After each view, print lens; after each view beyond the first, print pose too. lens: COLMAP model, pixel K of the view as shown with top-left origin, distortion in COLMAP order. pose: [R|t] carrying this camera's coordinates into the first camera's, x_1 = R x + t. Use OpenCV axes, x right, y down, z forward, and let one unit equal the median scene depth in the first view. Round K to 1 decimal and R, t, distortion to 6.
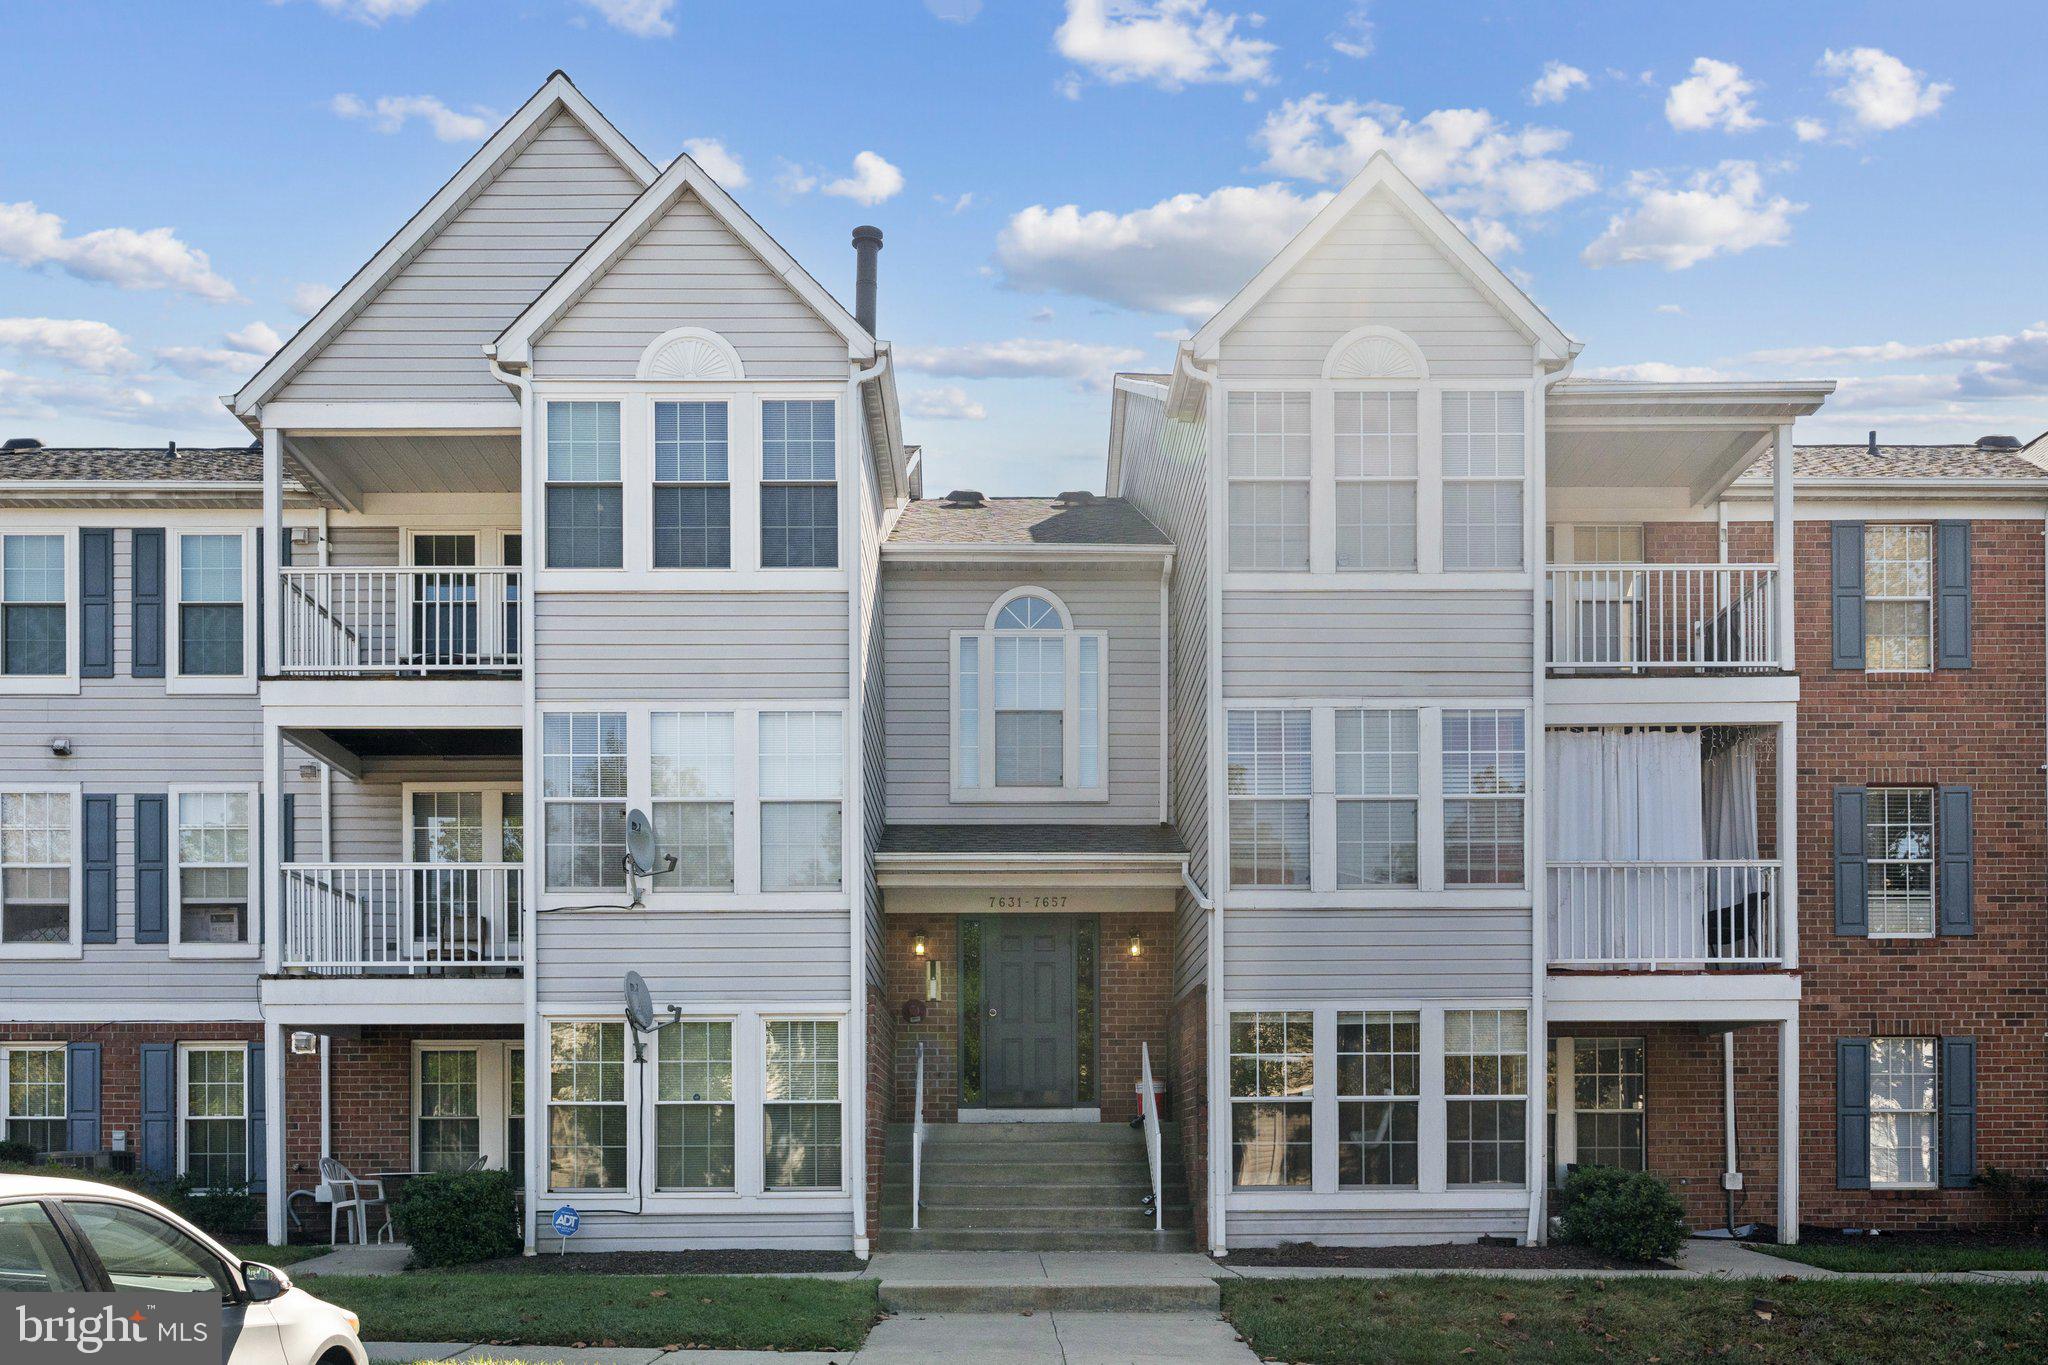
lens RADIAL K [[1732.4, 0, 1023.8], [0, 1732.4, 699.9], [0, 0, 1]] dist [0.002311, -0.001604]
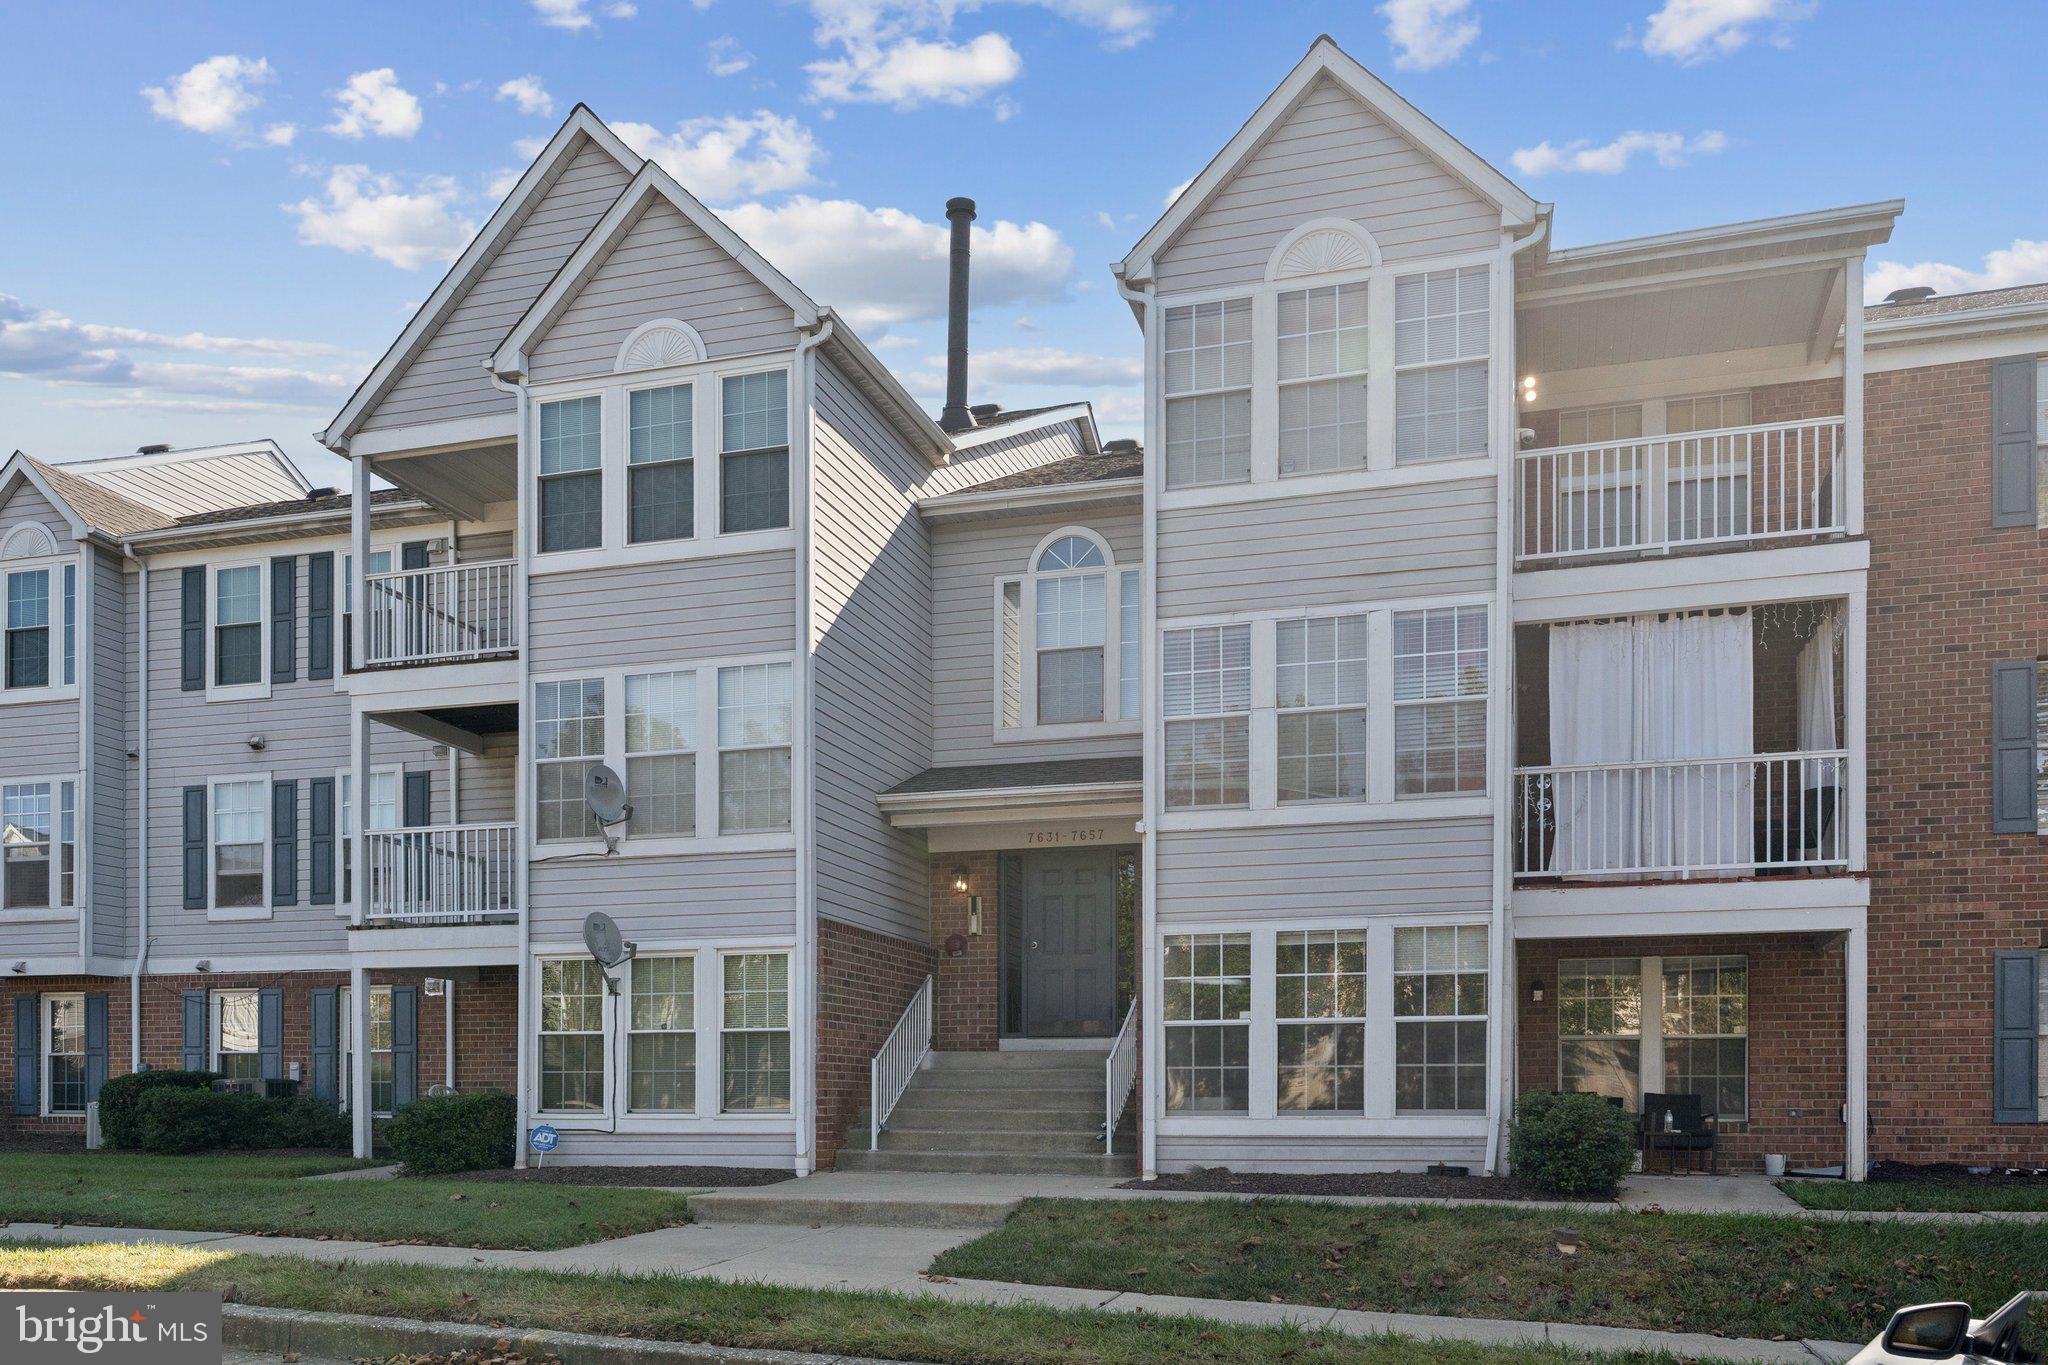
lens RADIAL K [[1672.8, 0, 1024.0], [0, 1672.8, 682.5], [0, 0, 1]] dist [0.002304, 0.001010]
pose [[0.951121, -0.072825, -0.300108, 0.315174], [0.076035, 0.997105, -0.000984, 0.029029], [0.299311, -0.021883, 0.953905, 0.064743]]
